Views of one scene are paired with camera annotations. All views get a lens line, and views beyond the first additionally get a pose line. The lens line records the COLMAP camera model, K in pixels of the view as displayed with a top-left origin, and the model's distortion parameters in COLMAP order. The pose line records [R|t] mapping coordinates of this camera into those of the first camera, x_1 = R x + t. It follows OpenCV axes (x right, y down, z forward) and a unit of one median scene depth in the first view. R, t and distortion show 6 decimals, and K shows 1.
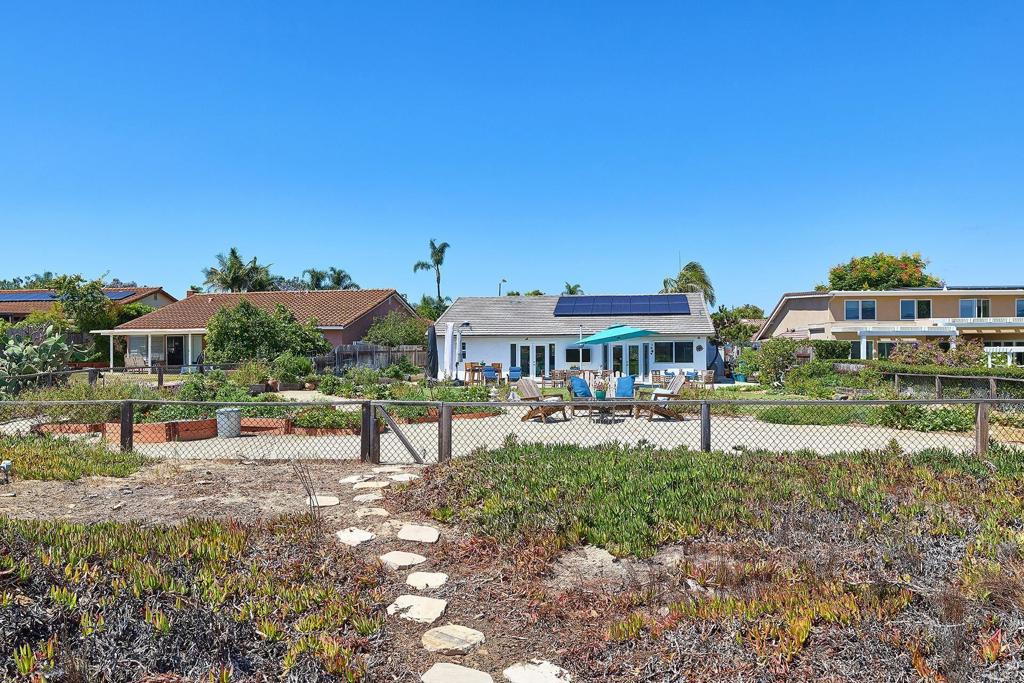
lens RADIAL K [[762.1, 0, 512.0], [0, 762.1, 341.5], [0, 0, 1]] dist [0.001878, -0.000087]
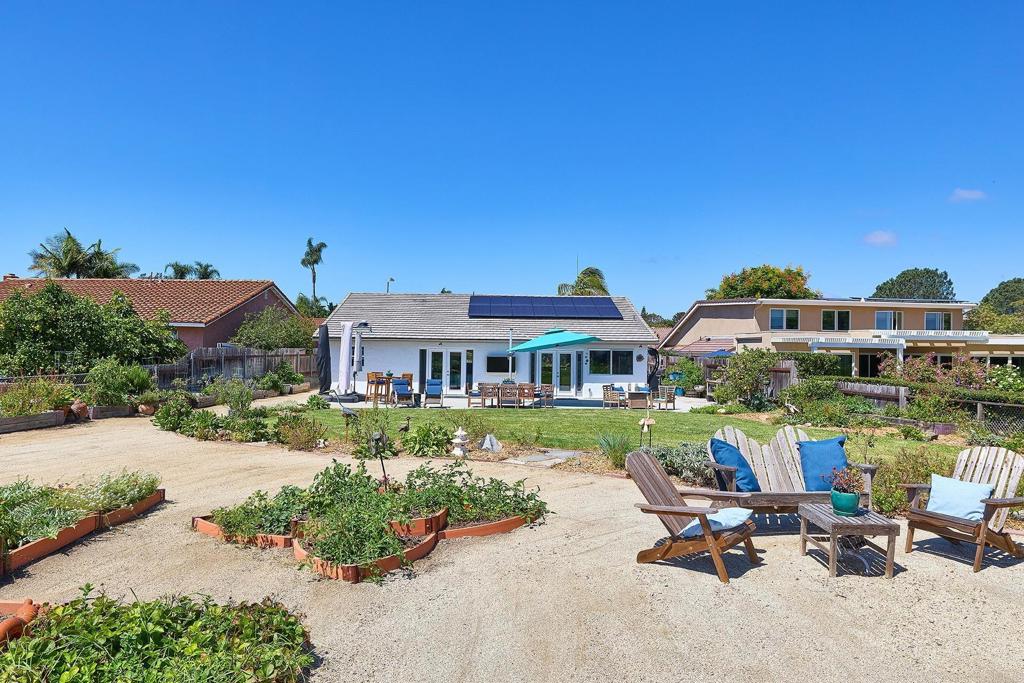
lens RADIAL K [[677.9, 0, 512.0], [0, 677.9, 341.5], [0, 0, 1]] dist [0.000321, -0.000138]
pose [[0.980084, 0.018731, 0.197700, -0.049899], [-0.018173, 0.999824, -0.004637, -0.003834], [-0.197752, 0.000952, 0.980252, 0.258307]]
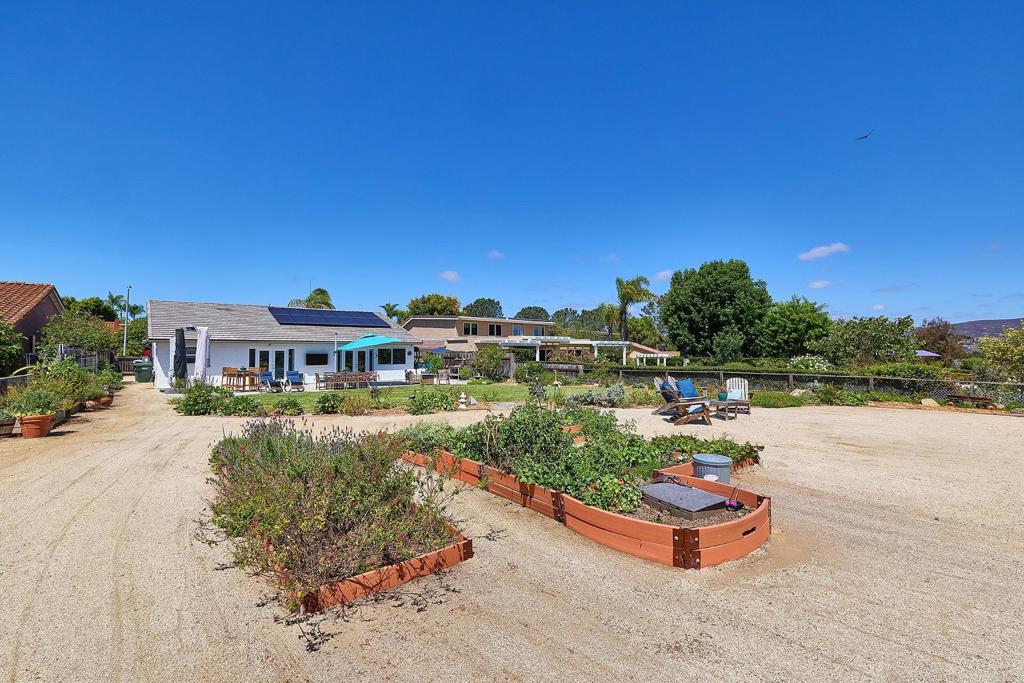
lens RADIAL K [[488.0, 0, 512.0], [0, 488.0, 341.5], [0, 0, 1]] dist [0.002431, 0.000218]
pose [[0.673190, 0.018877, 0.739229, -0.260752], [-0.011195, 0.999820, -0.015336, -0.000792], [-0.739385, 0.002048, 0.673280, 0.275767]]
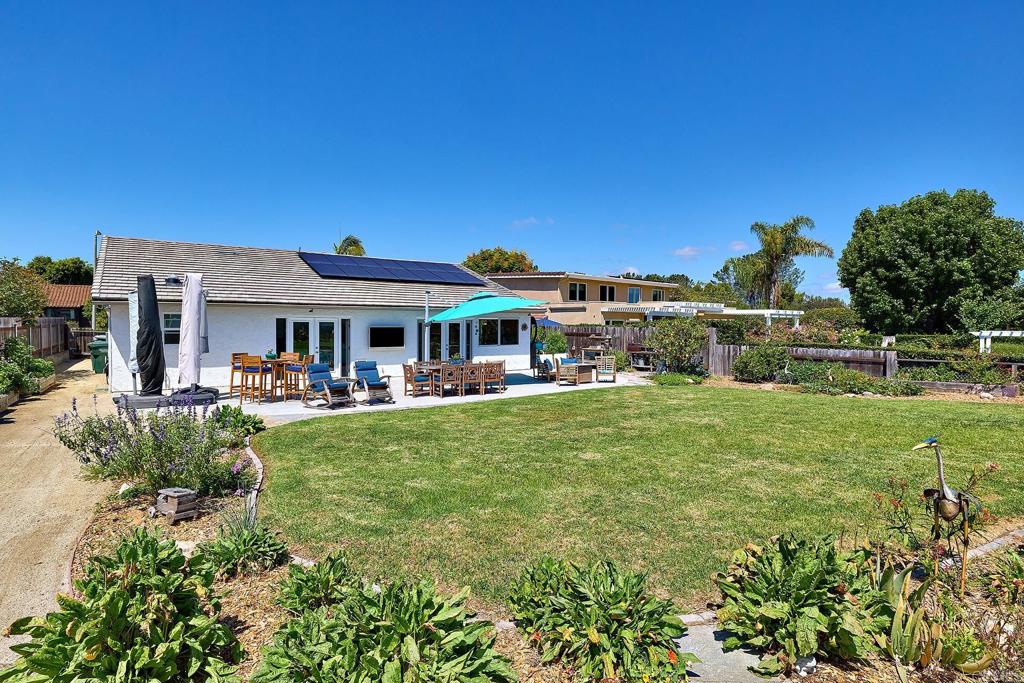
lens RADIAL K [[533.0, 0, 512.0], [0, 533.0, 341.5], [0, 0, 1]] dist [0.005095, 0.000485]
pose [[0.701048, -0.016440, 0.712925, -0.172367], [-0.015549, 0.999144, 0.038330, 0.002300], [-0.712945, -0.037956, 0.700192, 0.580824]]
